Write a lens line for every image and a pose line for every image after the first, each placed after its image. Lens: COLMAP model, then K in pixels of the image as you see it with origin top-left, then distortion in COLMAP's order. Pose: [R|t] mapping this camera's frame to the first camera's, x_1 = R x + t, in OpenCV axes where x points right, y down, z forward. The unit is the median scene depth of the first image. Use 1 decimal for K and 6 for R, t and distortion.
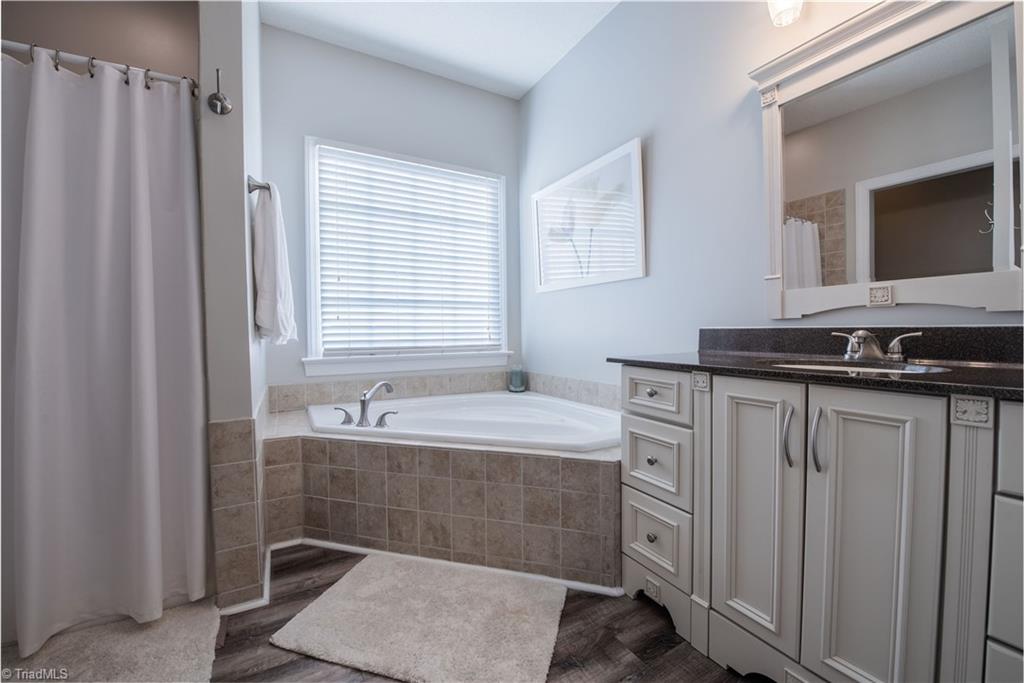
lens RADIAL K [[413.0, 0, 514.2], [0, 413.0, 338.6], [0, 0, 1]] dist [-0.015499, -0.000803]
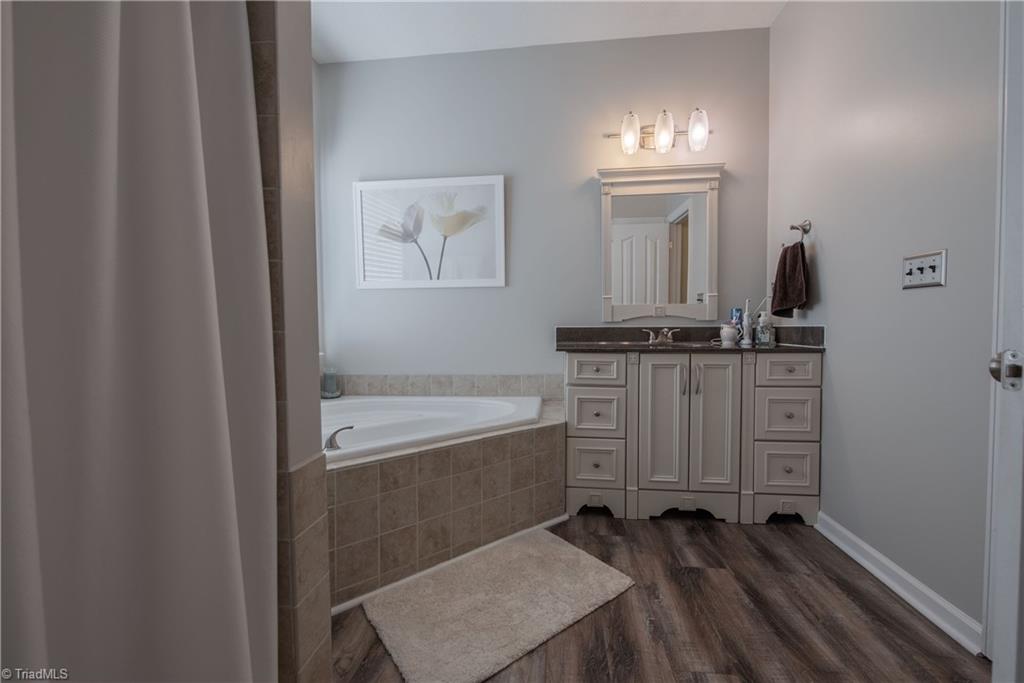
lens RADIAL K [[413.0, 0, 514.8], [0, 413.0, 341.2], [0, 0, 1]] dist [-0.015499, -0.000803]
pose [[0.579015, -0.019261, 0.815089, -0.980452], [0.015562, 0.999800, 0.012572, 0.005063], [-0.815168, 0.005405, 0.579199, 0.333842]]
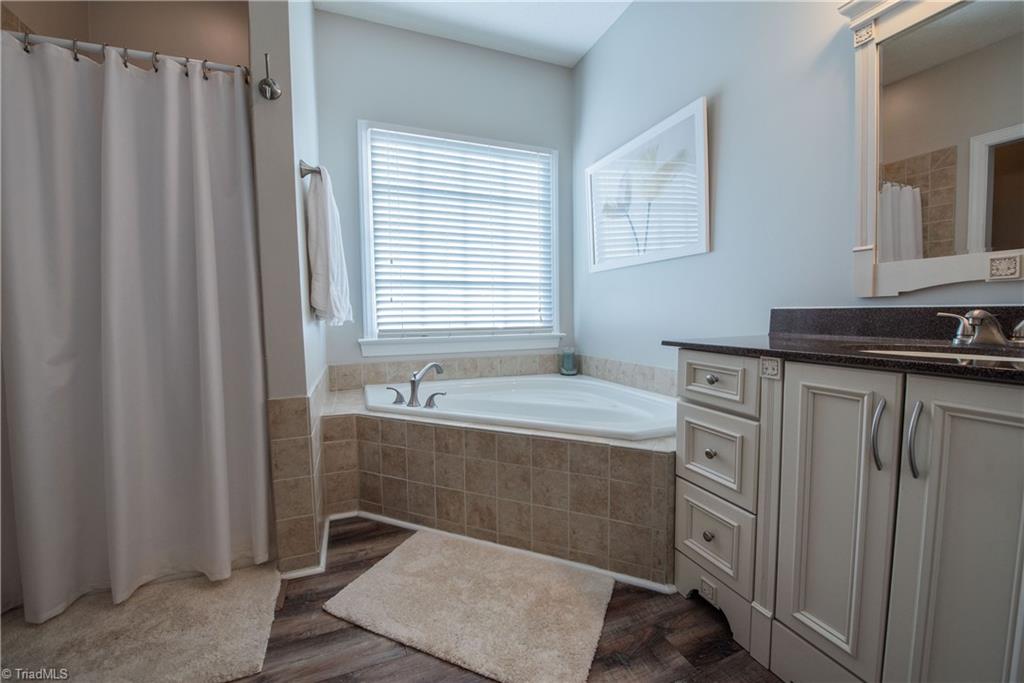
lens RADIAL K [[413.0, 0, 513.6], [0, 413.0, 338.4], [0, 0, 1]] dist [-0.015499, -0.000803]
pose [[0.990394, 0.006496, -0.138121, 0.024048], [-0.000619, 0.999094, 0.042551, 0.002348], [0.138272, -0.042057, 0.989501, 0.044115]]
